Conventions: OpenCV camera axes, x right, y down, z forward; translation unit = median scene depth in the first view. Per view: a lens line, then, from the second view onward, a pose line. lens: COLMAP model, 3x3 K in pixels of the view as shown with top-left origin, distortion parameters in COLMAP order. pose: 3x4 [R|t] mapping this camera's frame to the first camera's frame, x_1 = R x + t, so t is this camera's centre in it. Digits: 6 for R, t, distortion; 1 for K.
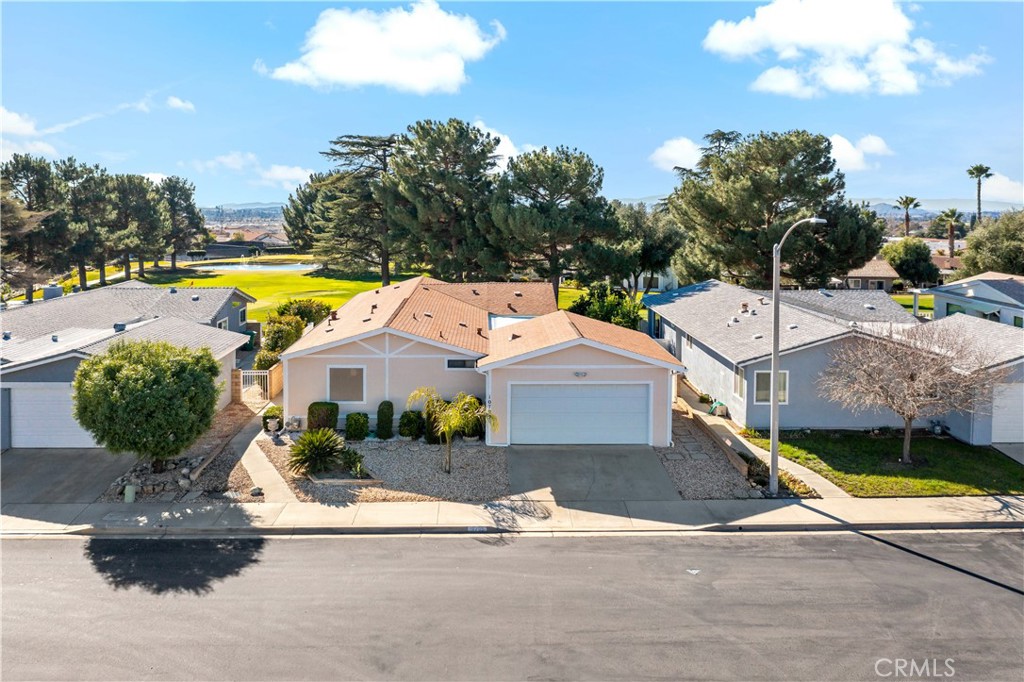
lens RADIAL K [[808.1, 0, 506.8], [0, 808.1, 247.0], [0, 0, 1]] dist [-0.009511, -0.011064]
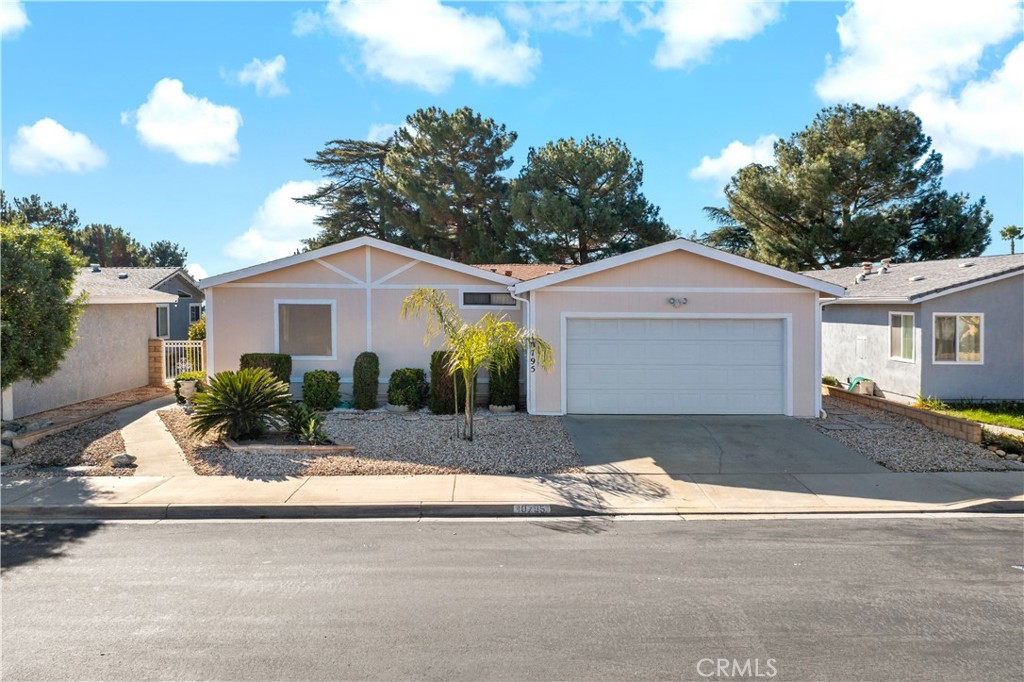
lens RADIAL K [[820.3, 0, 508.1], [0, 820.3, 342.4], [0, 0, 1]] dist [-0.029642, 0.019969]
pose [[0.999912, -0.010990, -0.007377, -0.035270], [0.011089, 0.999847, 0.013534, 0.178880], [0.007227, -0.013615, 0.999881, 0.367177]]
